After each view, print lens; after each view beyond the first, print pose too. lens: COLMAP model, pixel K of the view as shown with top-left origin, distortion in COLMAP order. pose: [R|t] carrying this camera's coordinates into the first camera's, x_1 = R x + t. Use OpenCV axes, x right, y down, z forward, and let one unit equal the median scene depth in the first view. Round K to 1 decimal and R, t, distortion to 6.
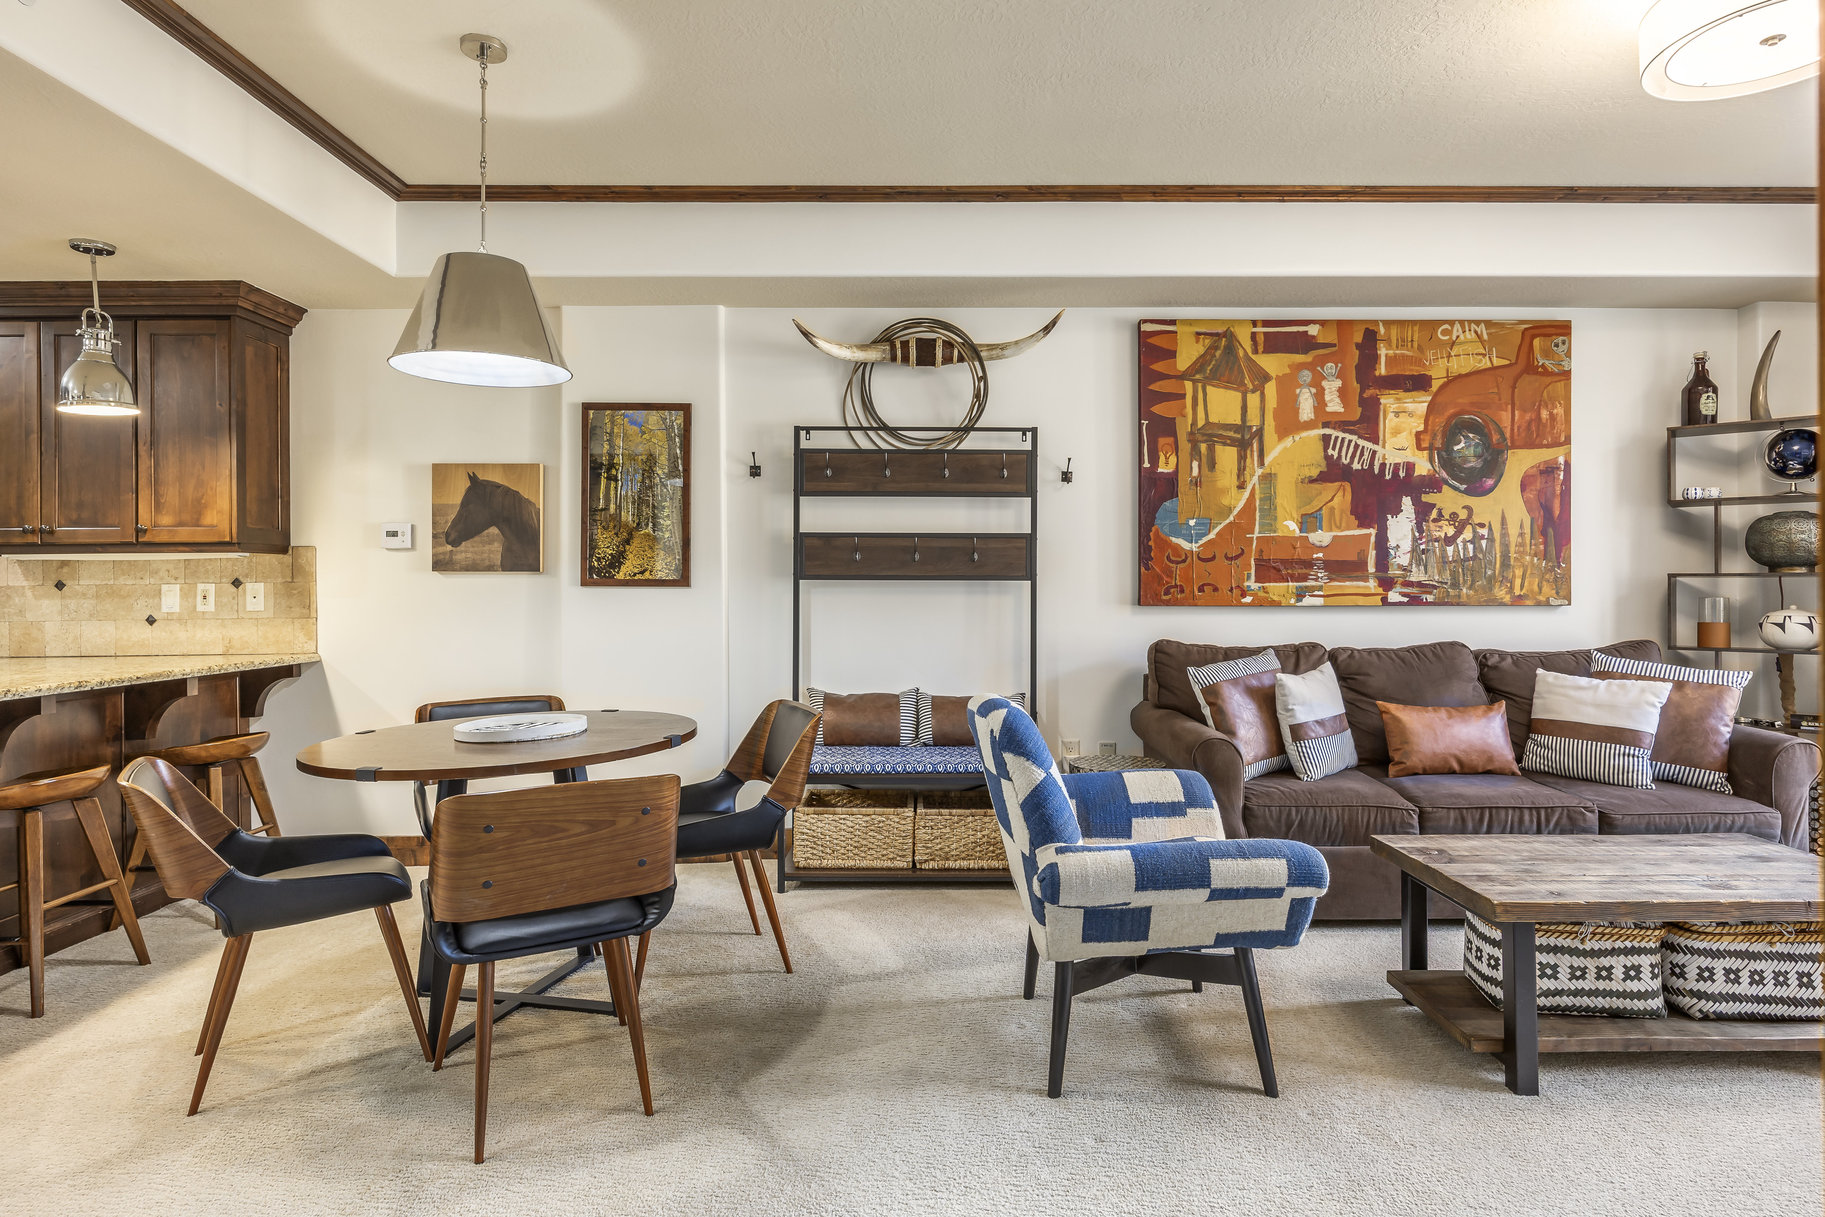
lens RADIAL K [[977.5, 0, 908.5], [0, 977.5, 584.6], [0, 0, 1]] dist [-0.002892, 0.001231]
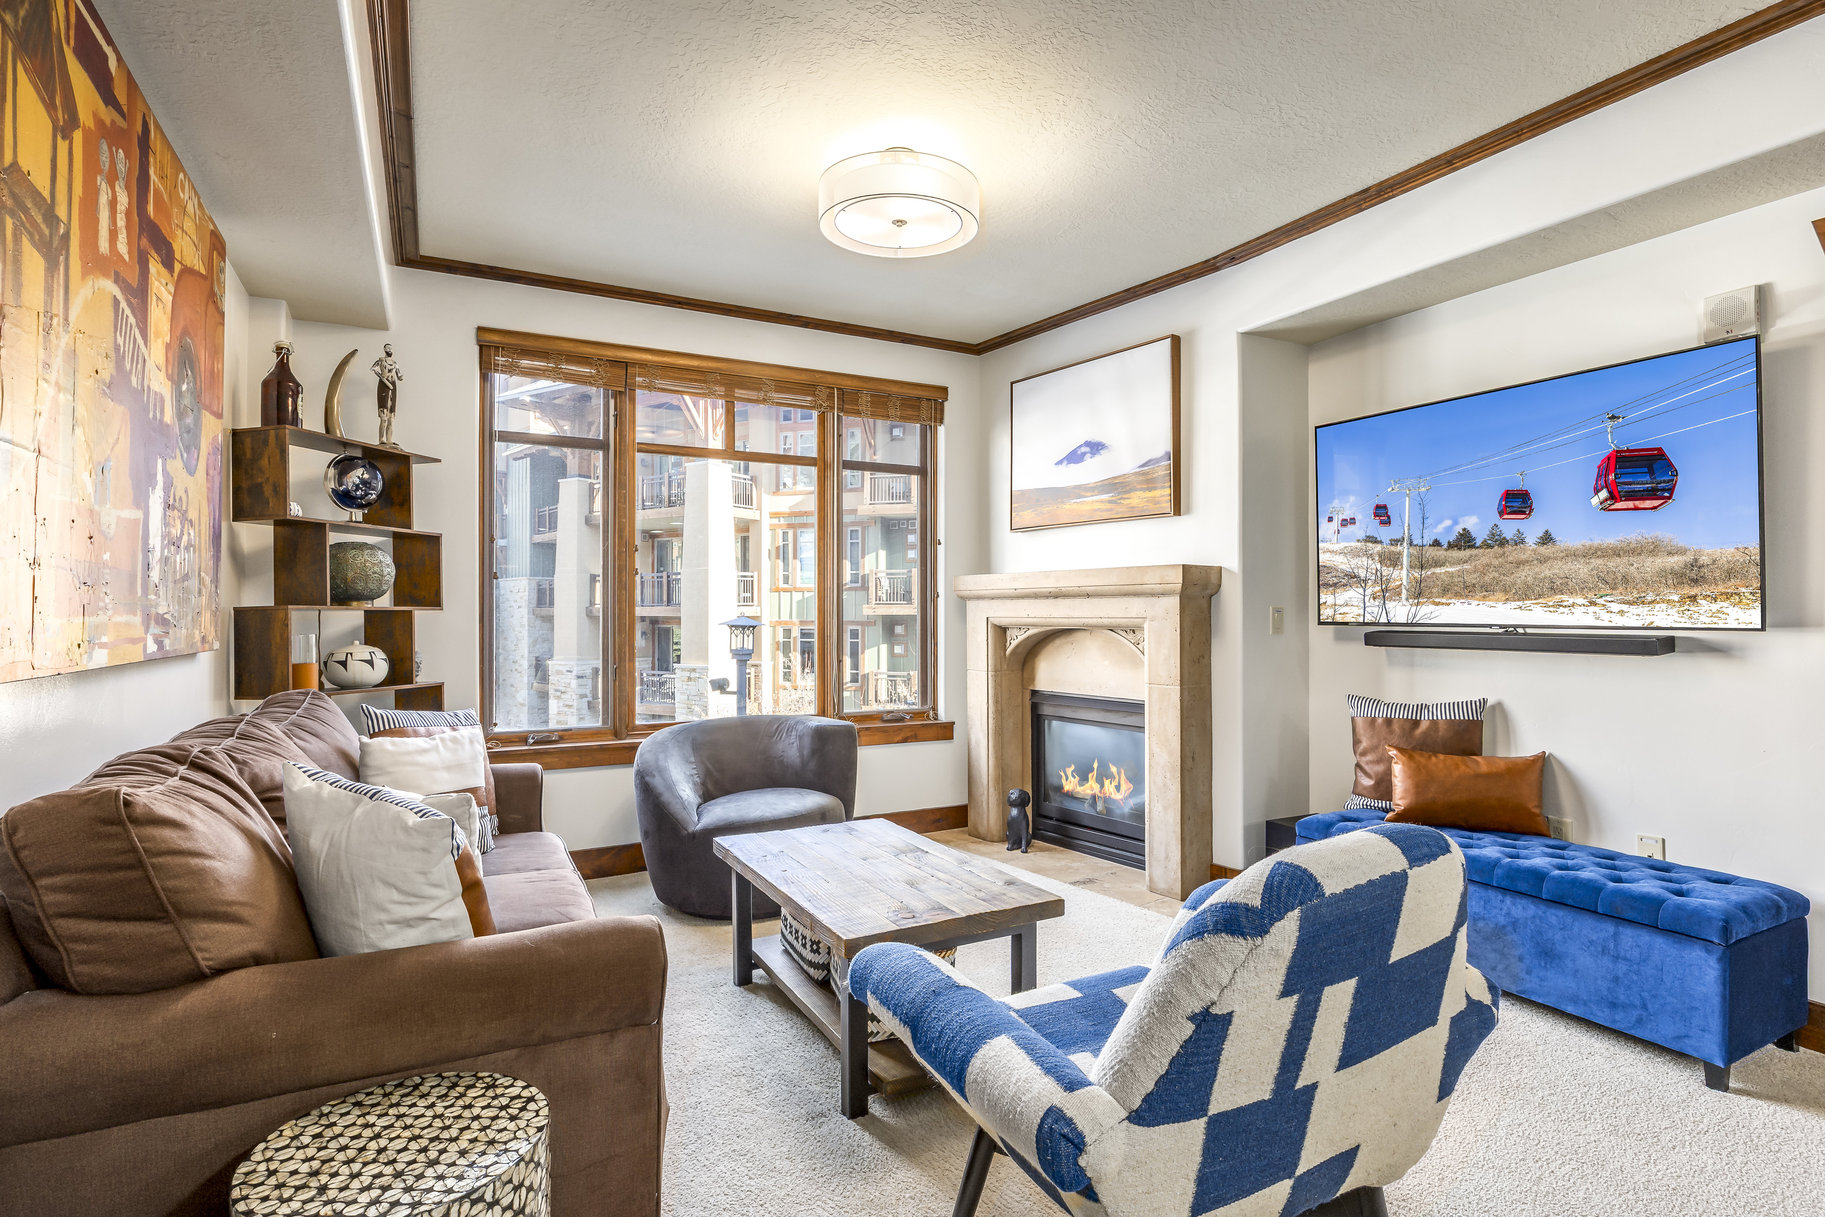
lens RADIAL K [[939.1, 0, 908.1], [0, 939.1, 608.7], [0, 0, 1]] dist [-0.003633, -0.001977]
pose [[-0.462913, 0.007418, 0.886372, -0.146123], [-0.011567, 0.999829, -0.014408, -0.002024], [-0.886328, -0.016922, -0.462749, 0.868643]]
